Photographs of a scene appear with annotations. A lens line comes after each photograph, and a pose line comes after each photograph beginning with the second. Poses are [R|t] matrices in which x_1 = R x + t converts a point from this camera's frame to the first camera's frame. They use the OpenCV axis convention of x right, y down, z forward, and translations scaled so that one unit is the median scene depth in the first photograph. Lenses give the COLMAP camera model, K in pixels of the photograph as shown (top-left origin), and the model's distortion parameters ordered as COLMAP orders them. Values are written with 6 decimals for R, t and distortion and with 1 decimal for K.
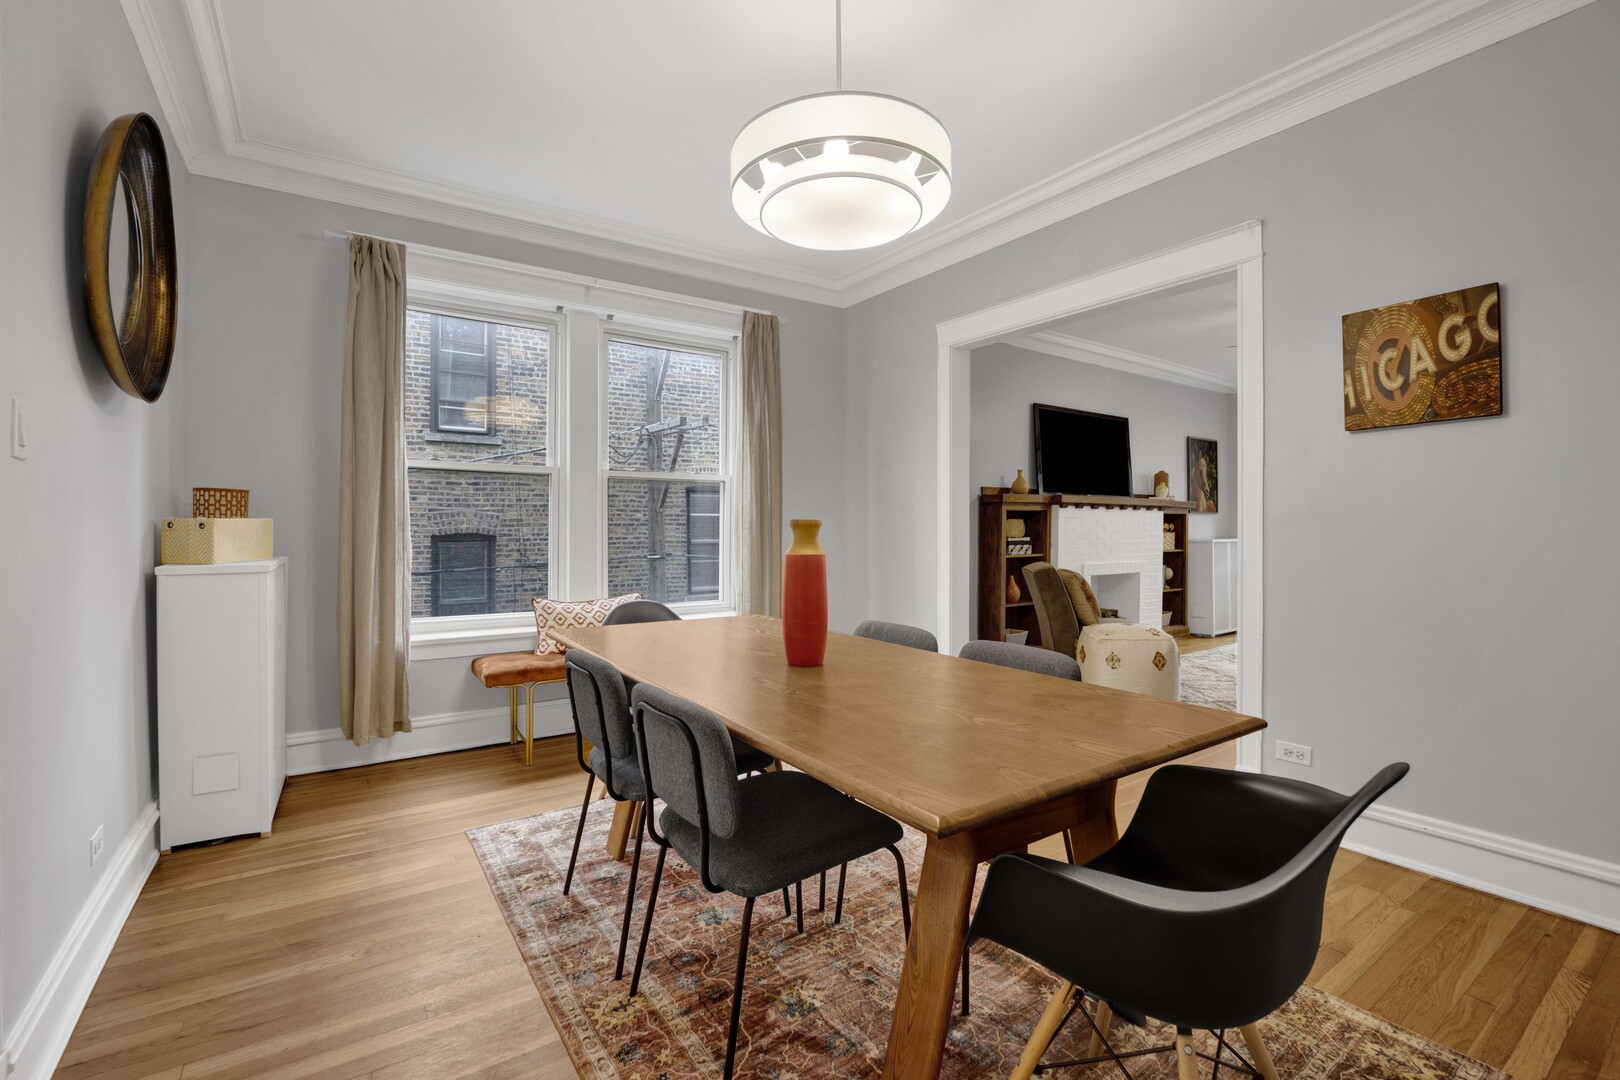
lens RADIAL K [[693.7, 0, 808.6], [0, 693.7, 531.7], [0, 0, 1]] dist [-0.020087, -0.003056]
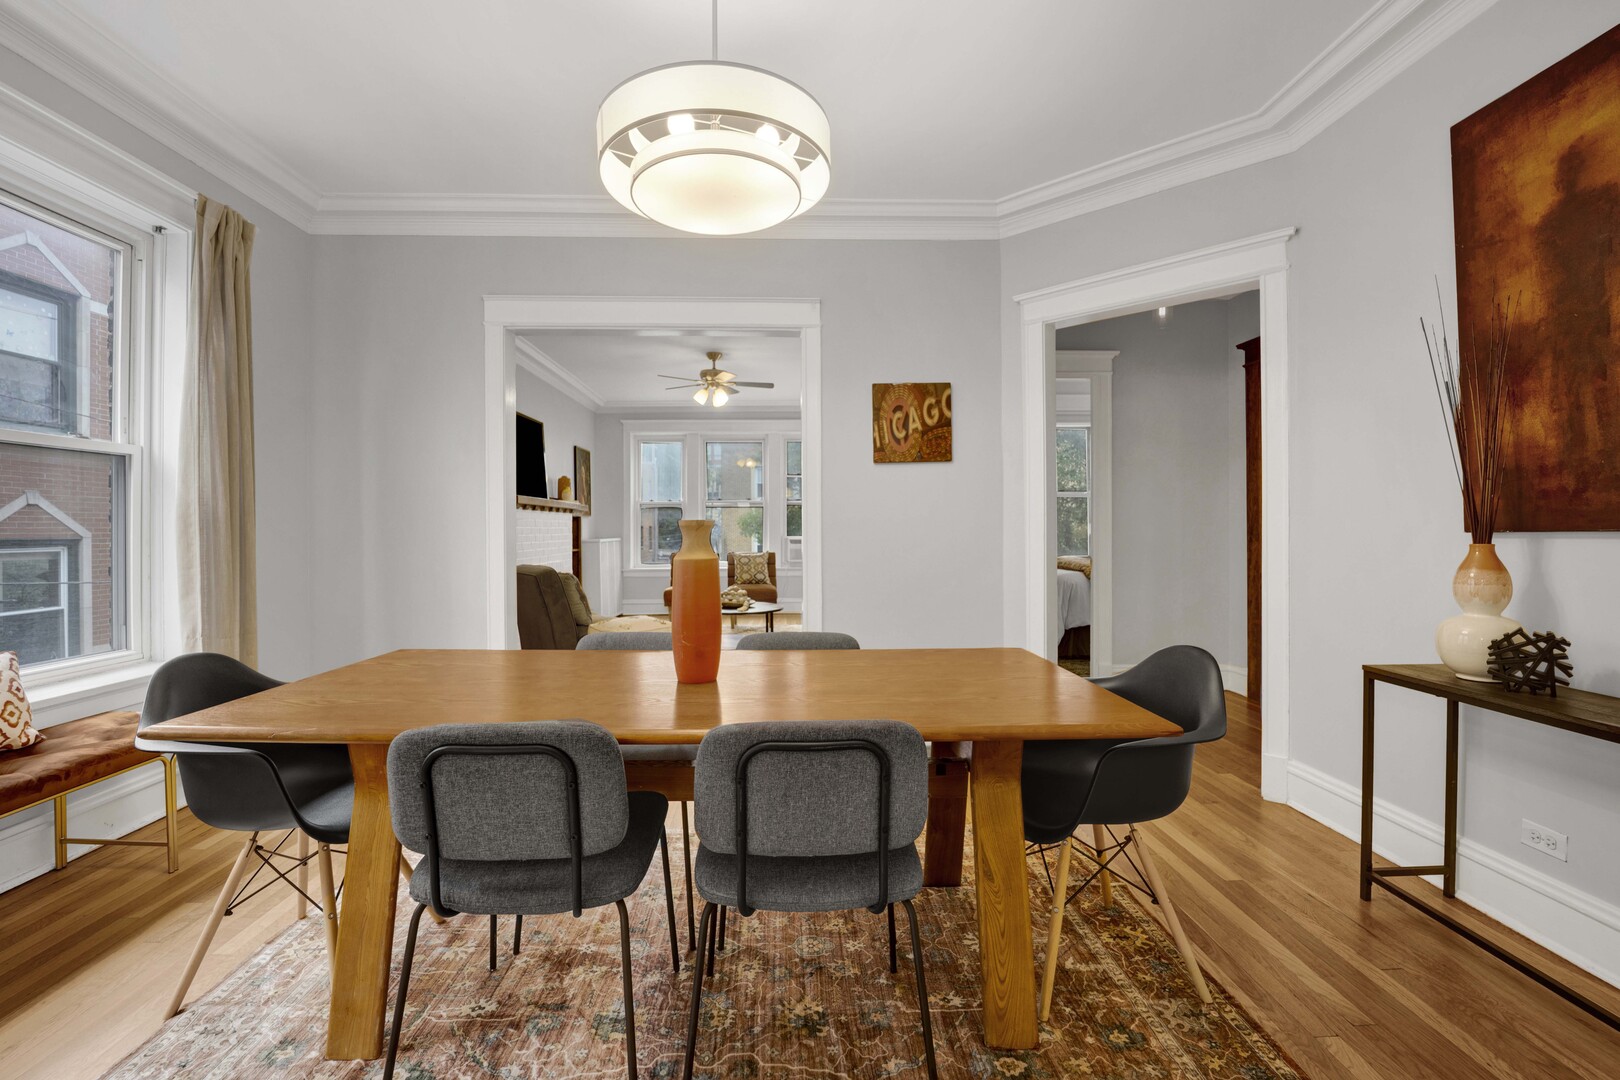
lens RADIAL K [[693.7, 0, 803.2], [0, 693.7, 527.7], [0, 0, 1]] dist [-0.020087, -0.003056]
pose [[0.537594, -0.001743, 0.843202, -0.232412], [0.009168, 0.999951, -0.003779, -0.001142], [-0.843154, 0.009762, 0.537583, 0.137828]]
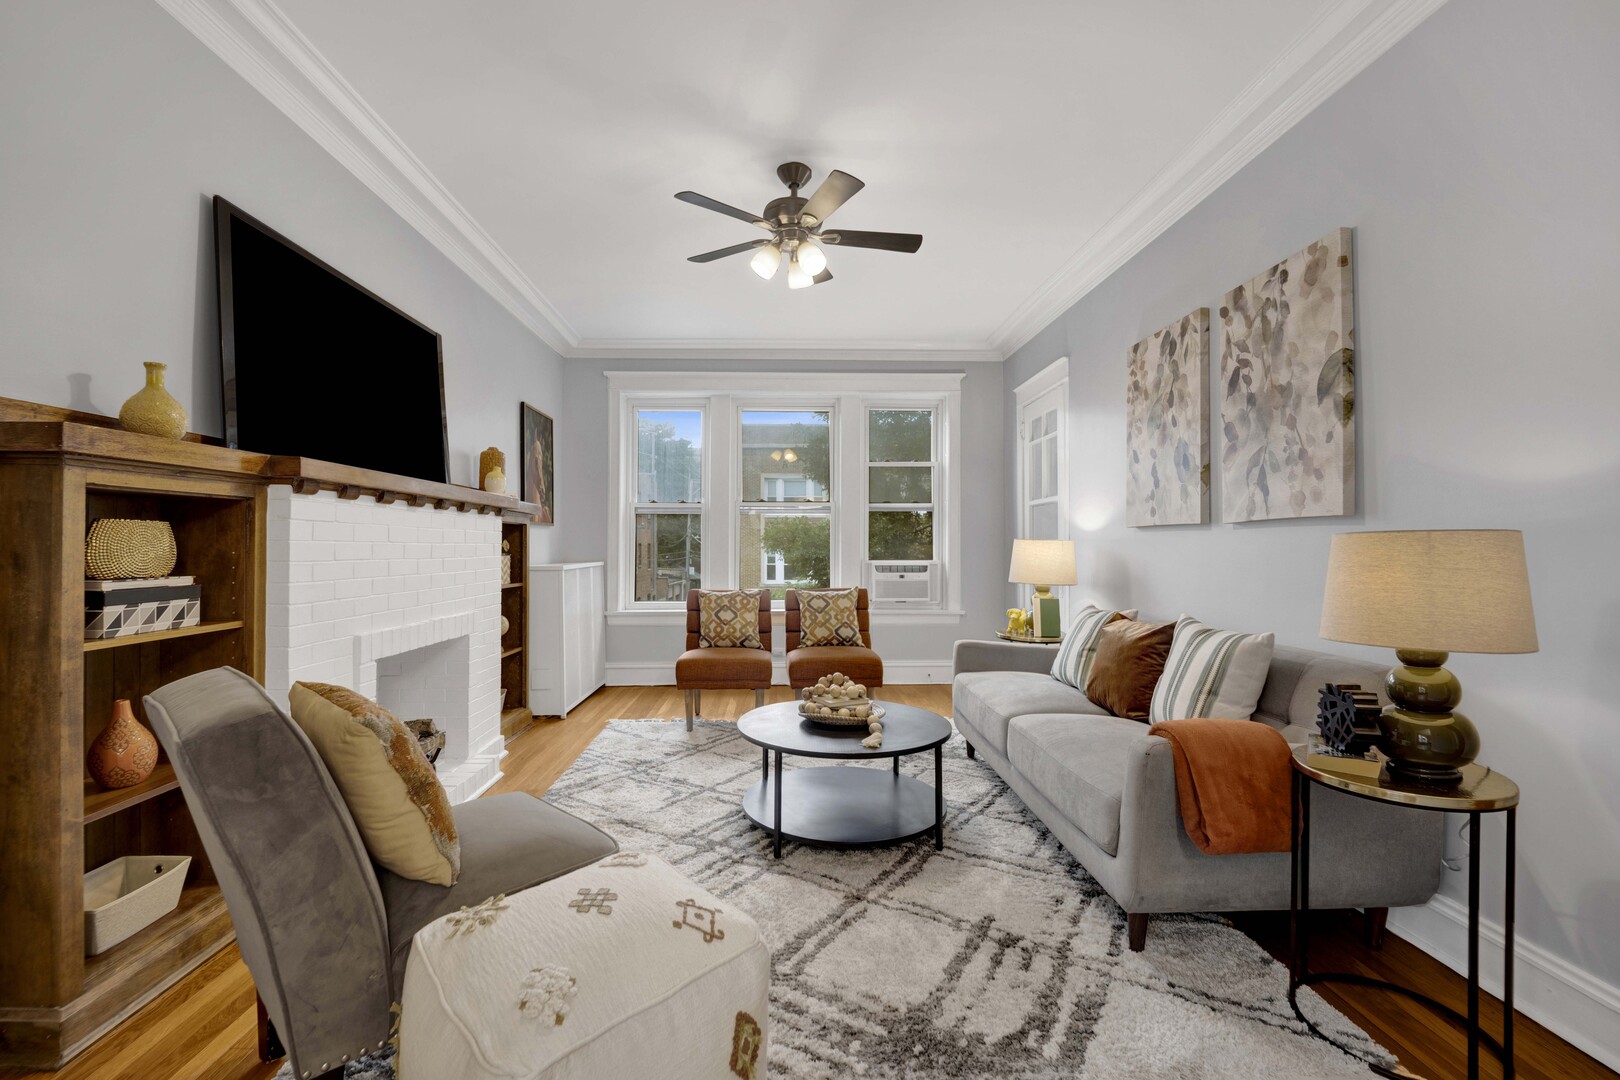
lens RADIAL K [[693.7, 0, 797.5], [0, 693.7, 544.1], [0, 0, 1]] dist [-0.020087, -0.003056]
pose [[0.541956, 0.003850, 0.840398, 0.201286], [0.002631, 0.999977, -0.006278, -0.004407], [-0.840403, 0.005614, 0.541933, 0.575874]]
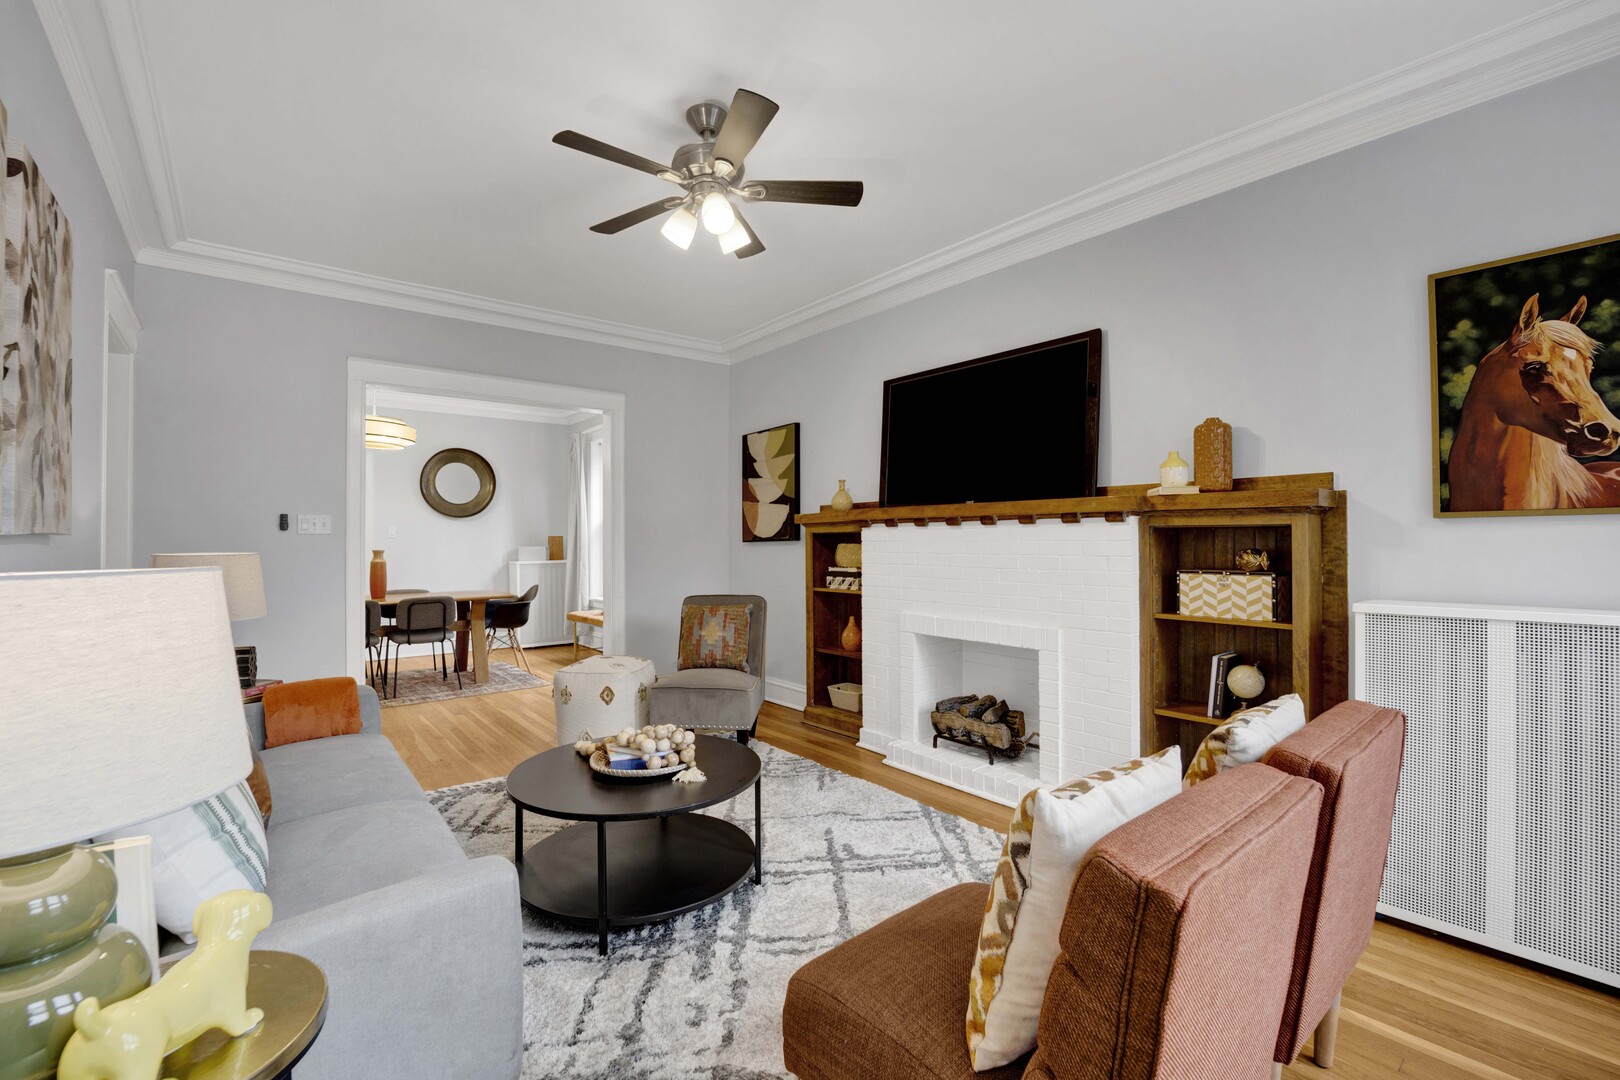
lens RADIAL K [[693.7, 0, 811.8], [0, 693.7, 539.5], [0, 0, 1]] dist [-0.020087, -0.003056]
pose [[0.086720, -0.006157, -0.996214, 1.080703], [-0.004467, 0.999968, -0.006569, -0.017837], [0.996223, 0.005019, 0.086689, 0.890235]]
